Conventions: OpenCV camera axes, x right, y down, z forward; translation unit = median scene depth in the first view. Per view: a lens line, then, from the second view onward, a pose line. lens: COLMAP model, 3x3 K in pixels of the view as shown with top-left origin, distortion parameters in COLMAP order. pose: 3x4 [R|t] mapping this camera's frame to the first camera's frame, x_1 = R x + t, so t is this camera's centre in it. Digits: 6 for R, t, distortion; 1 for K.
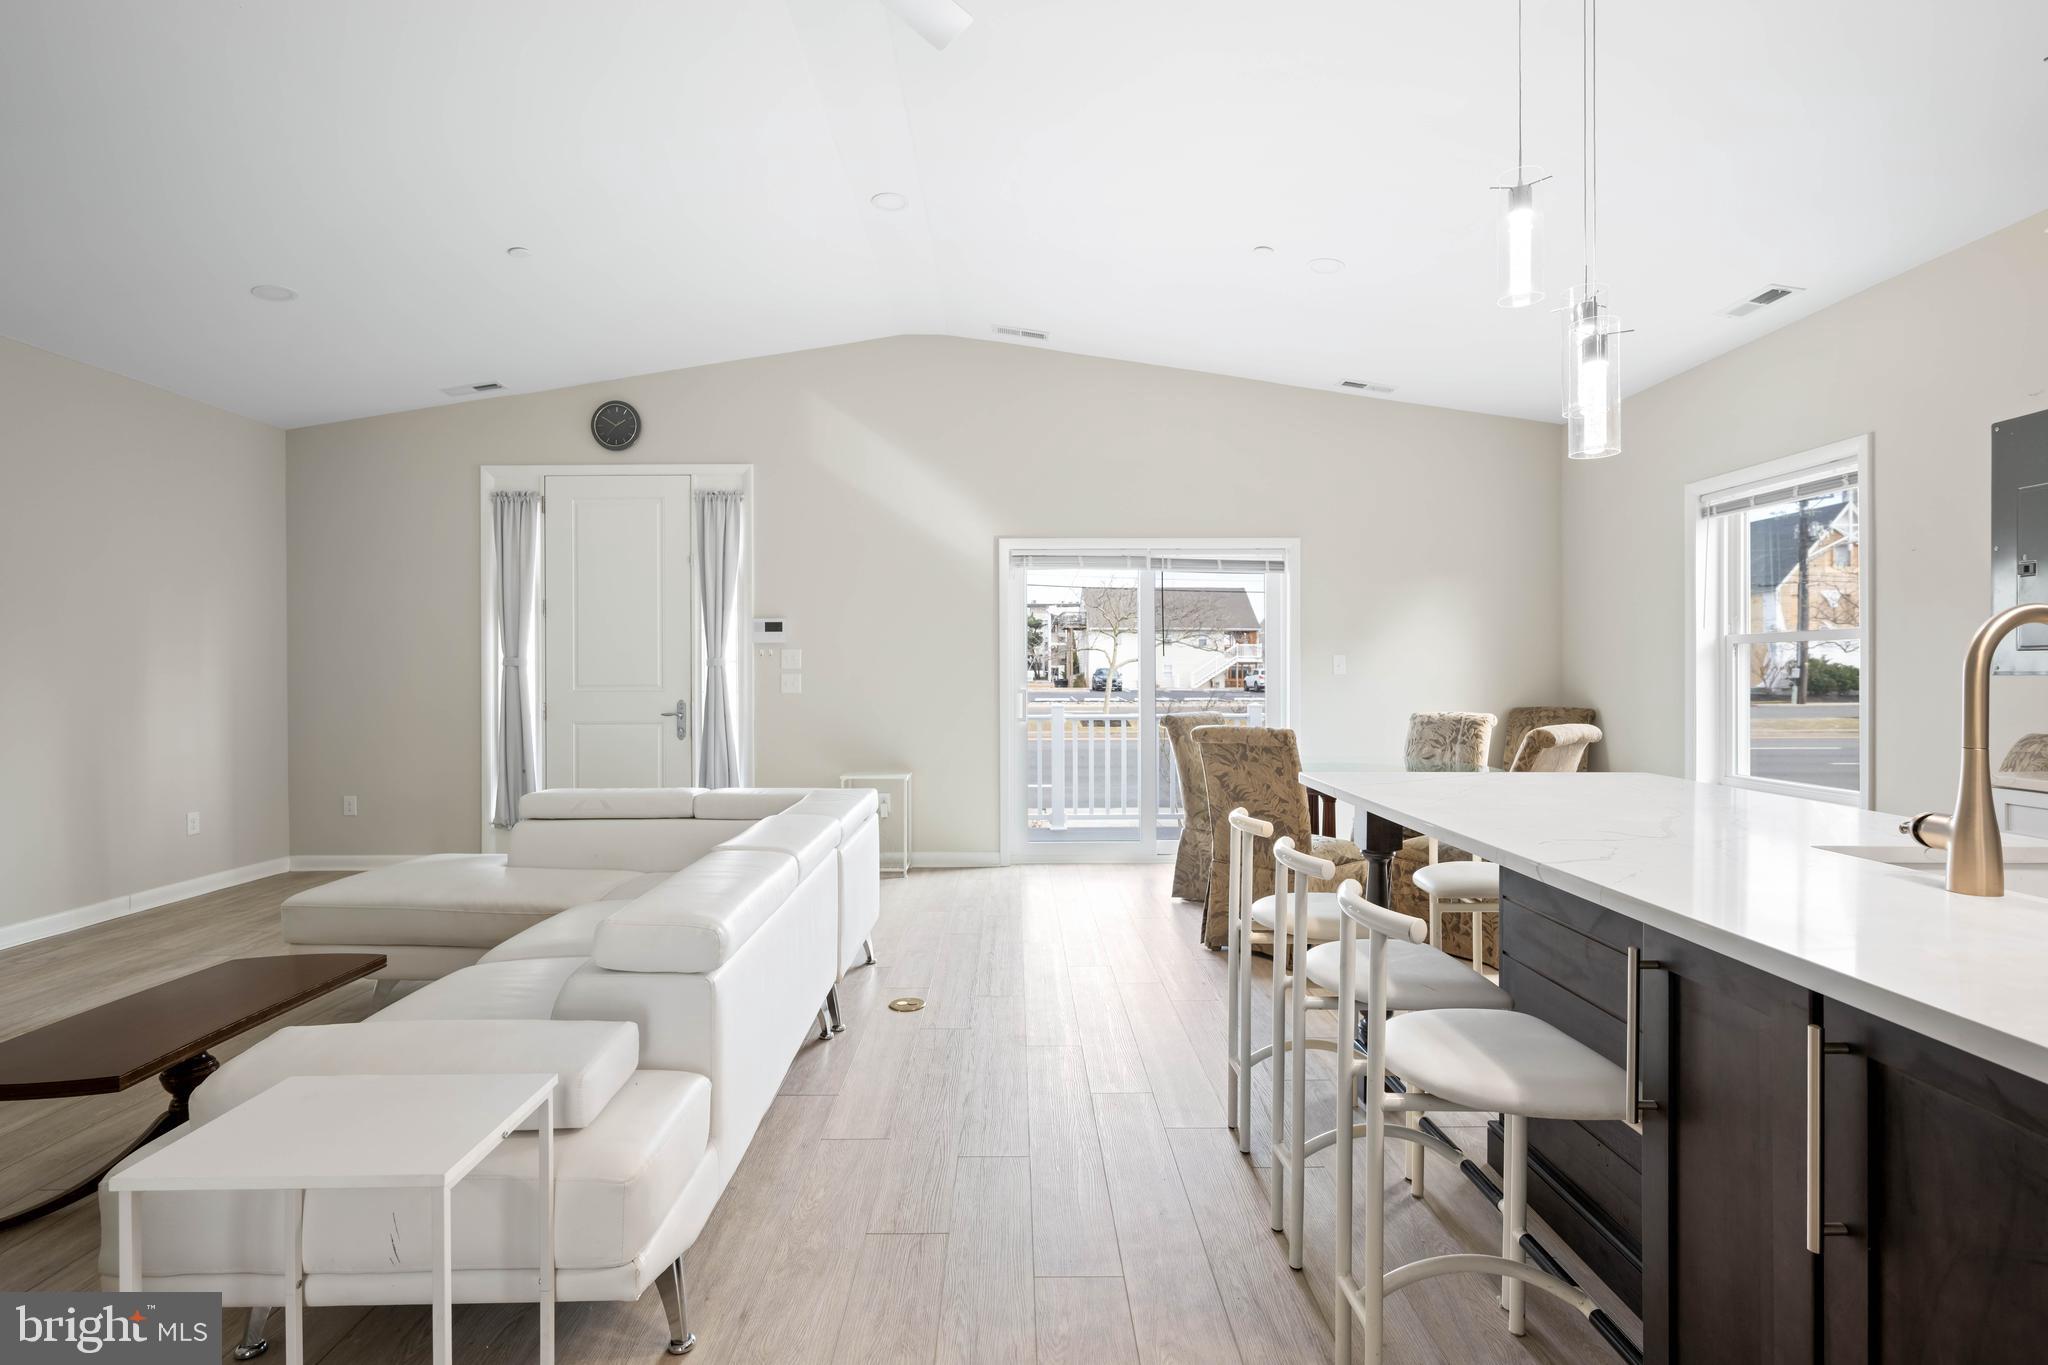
lens RADIAL K [[994.4, 0, 1022.8], [0, 994.4, 665.5], [0, 0, 1]] dist [-0.003138, 0.001594]
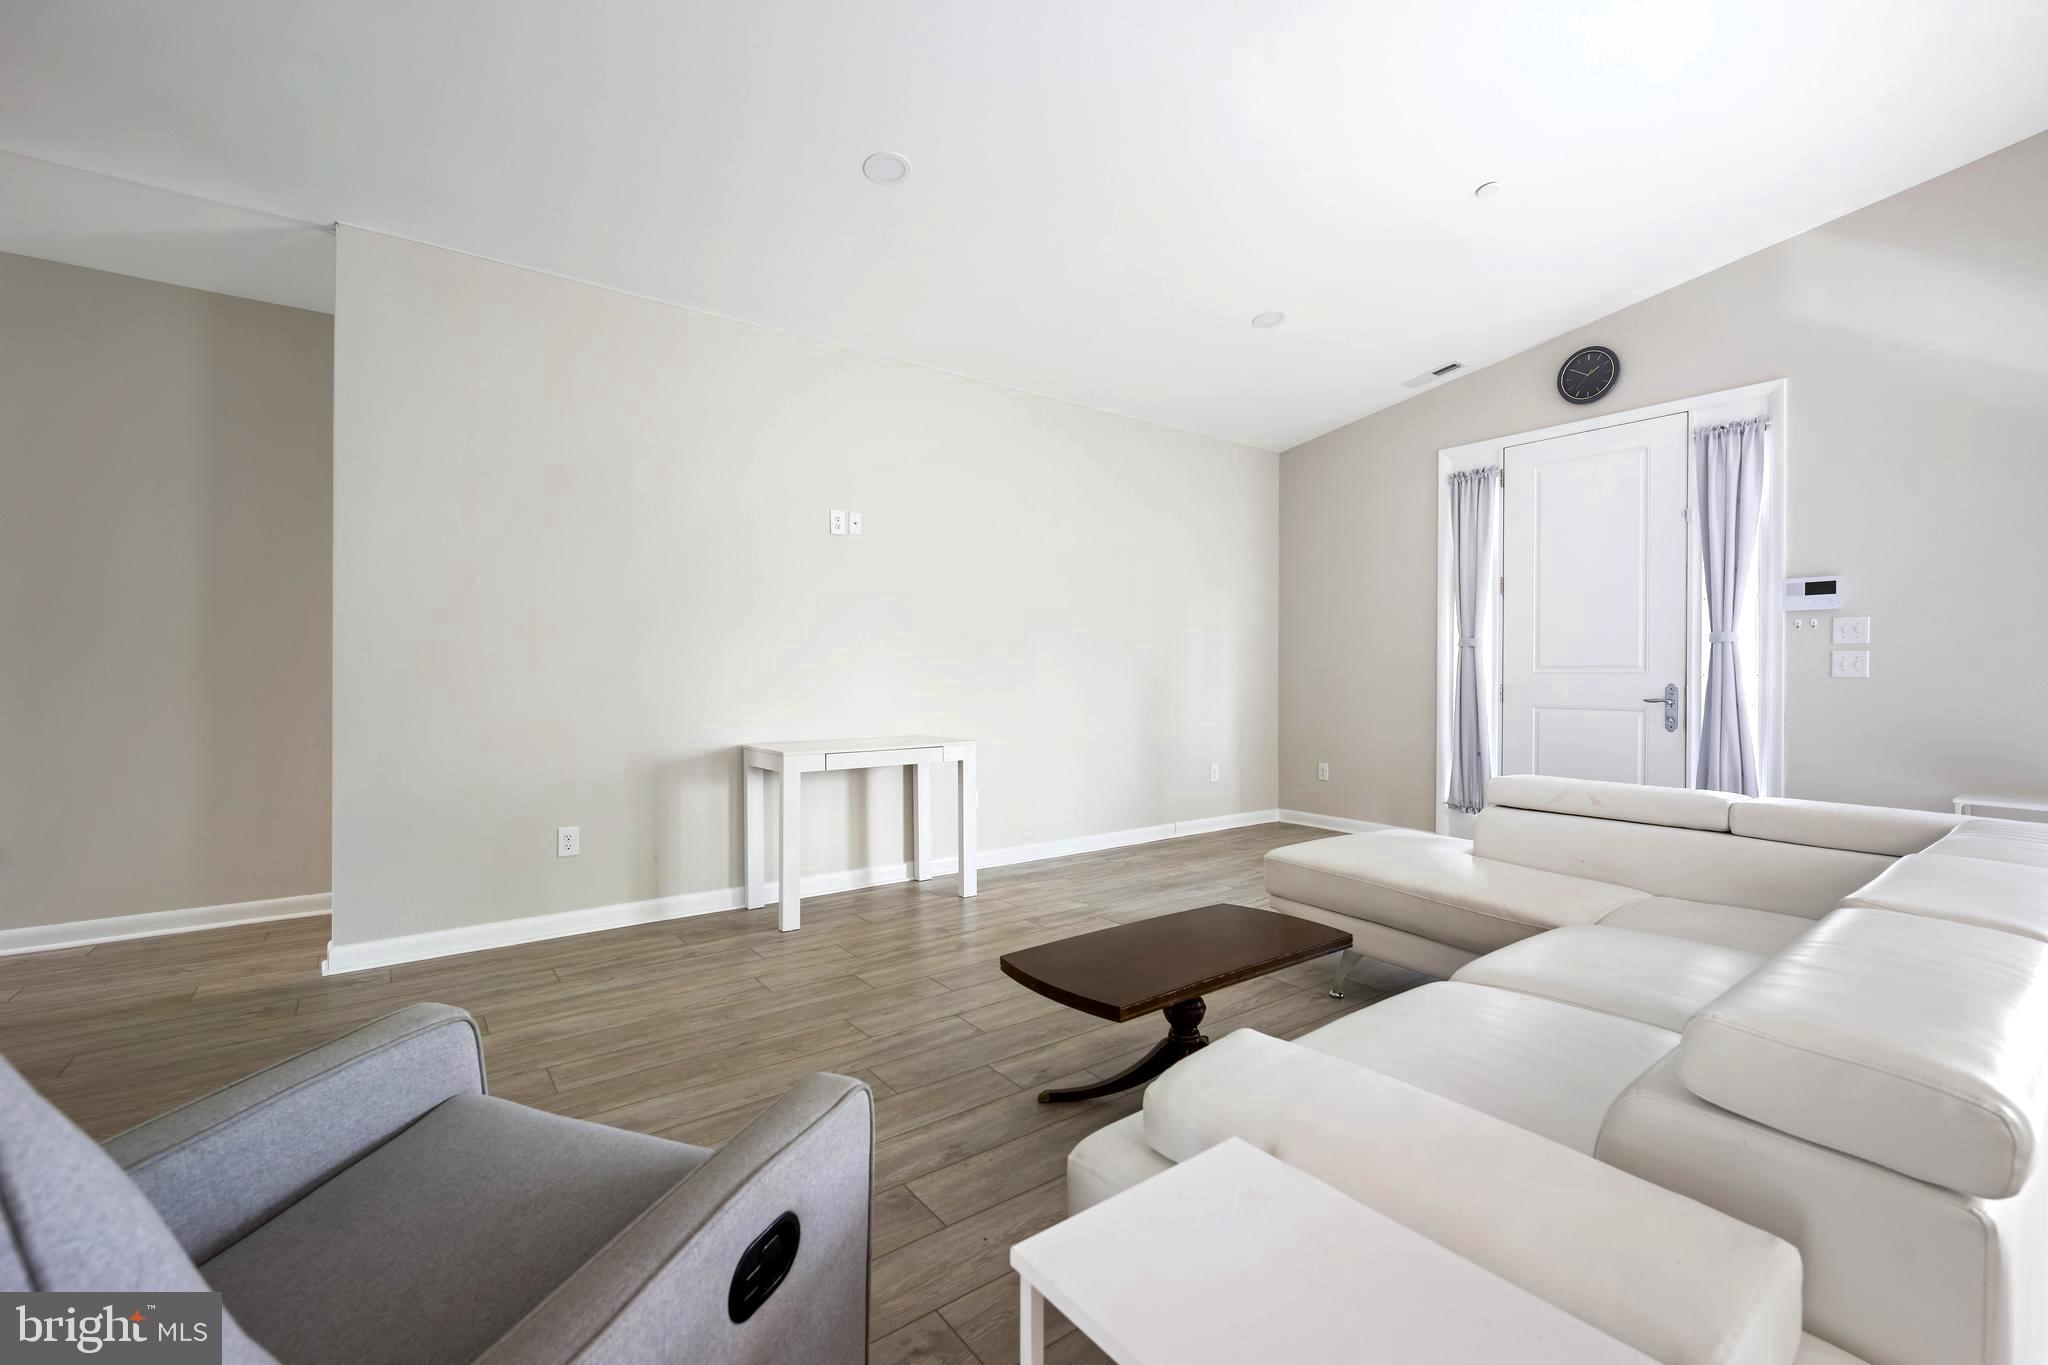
lens RADIAL K [[870.5, 0, 1014.5], [0, 870.5, 686.1], [0, 0, 1]] dist [-0.002836, -0.000886]
pose [[0.590085, 0.018322, -0.807133, -0.082651], [0.002217, 0.999702, 0.024314, 0.018161], [0.807338, -0.016137, 0.589869, 0.126645]]
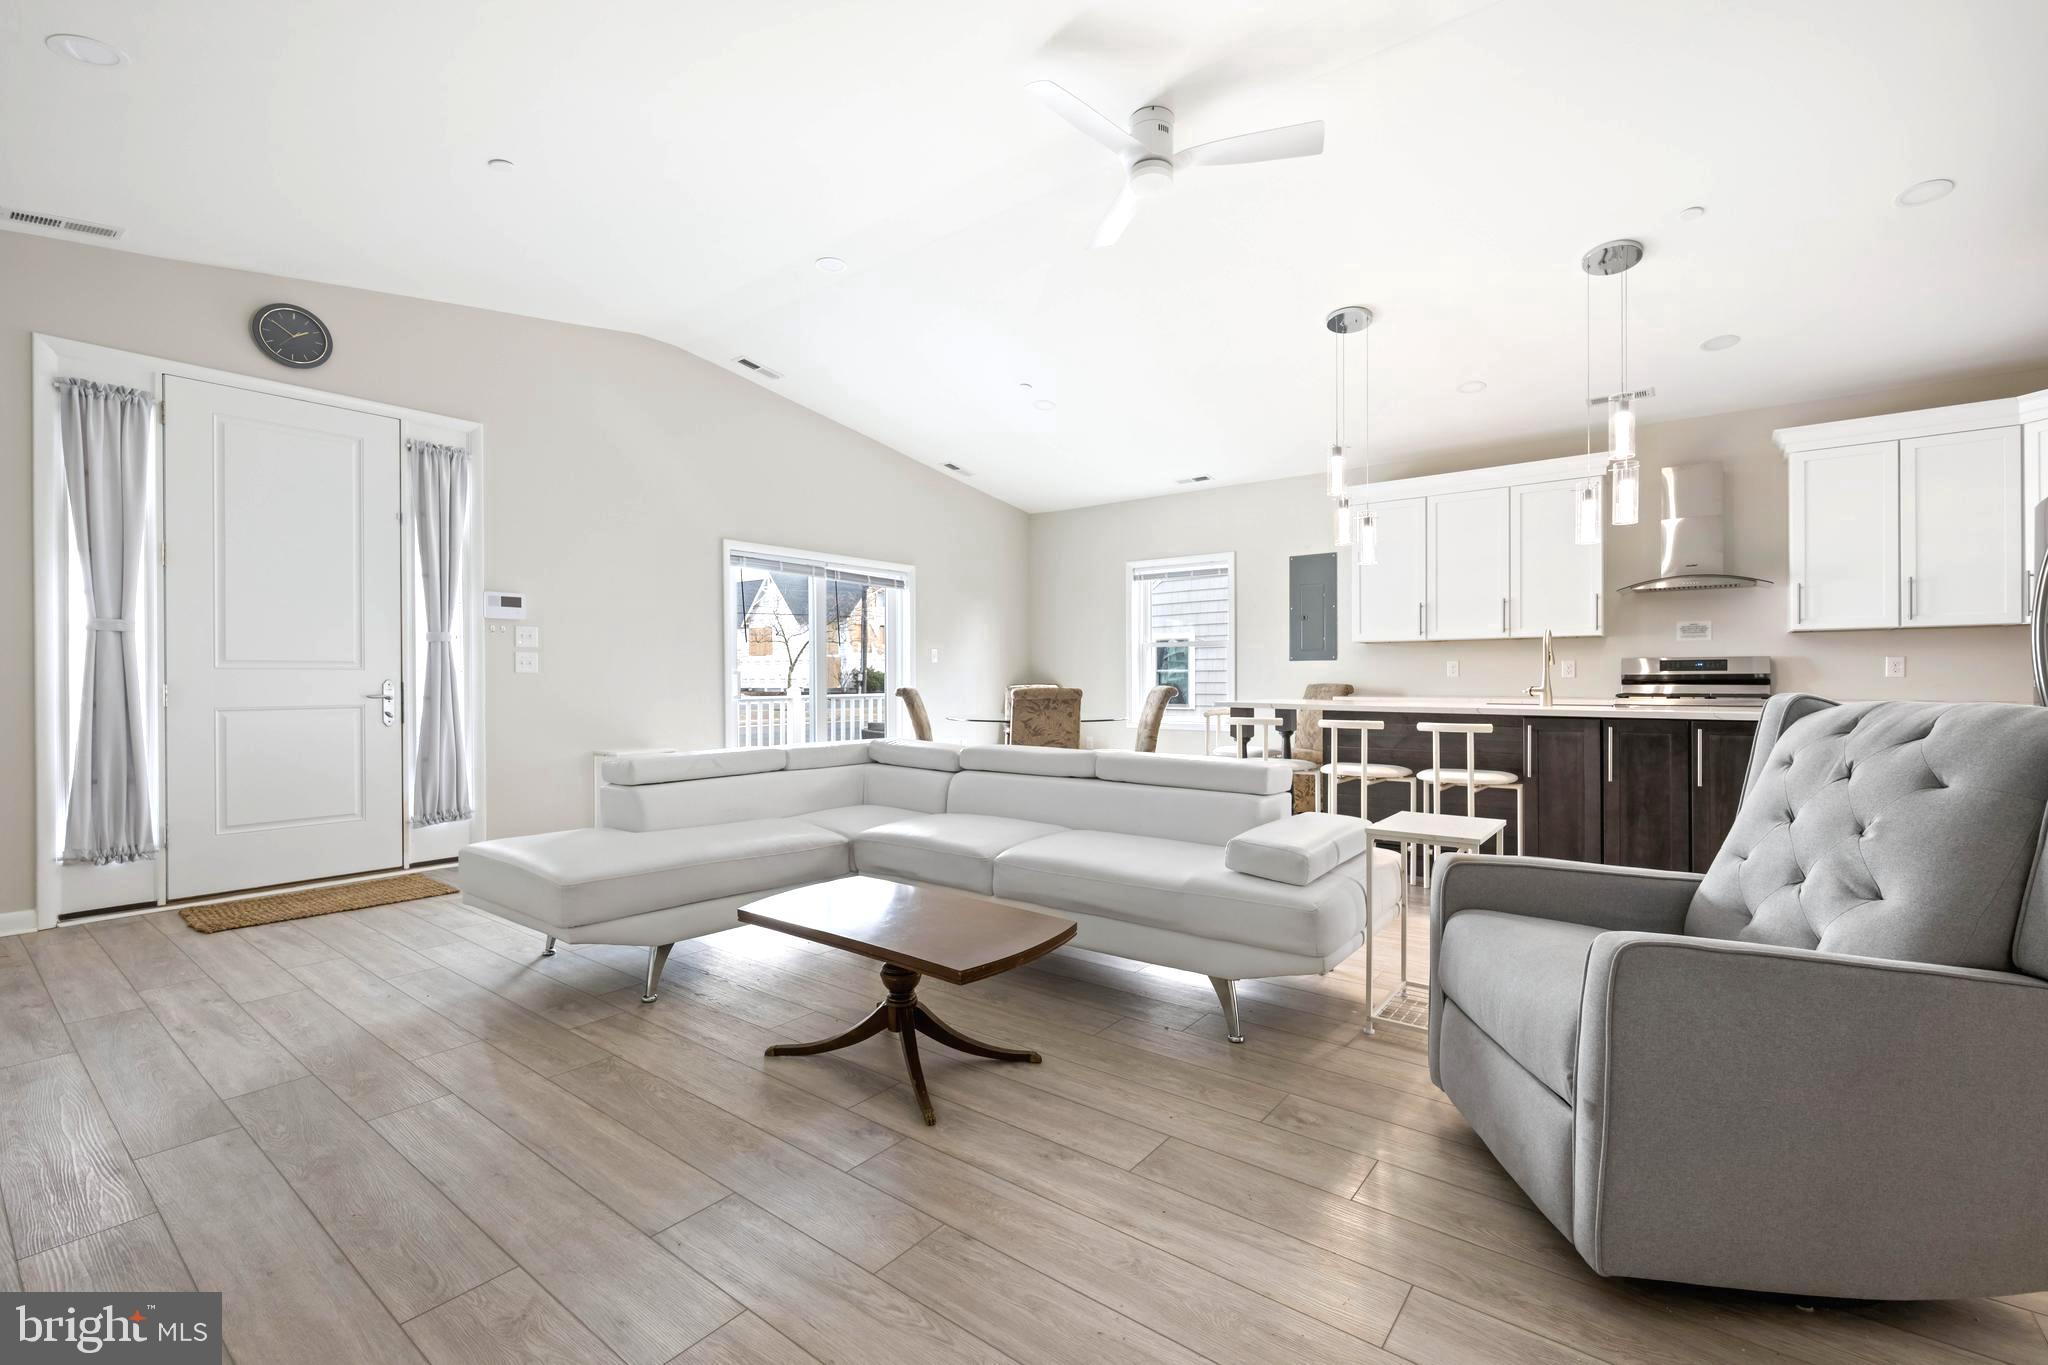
lens RADIAL K [[870.5, 0, 1019.7], [0, 870.5, 671.8], [0, 0, 1]] dist [-0.002836, -0.000886]
pose [[0.624222, 0.009238, 0.781193, -0.614282], [-0.007258, 0.999956, -0.006025, 0.029528], [-0.781214, -0.001909, 0.624261, 0.113783]]
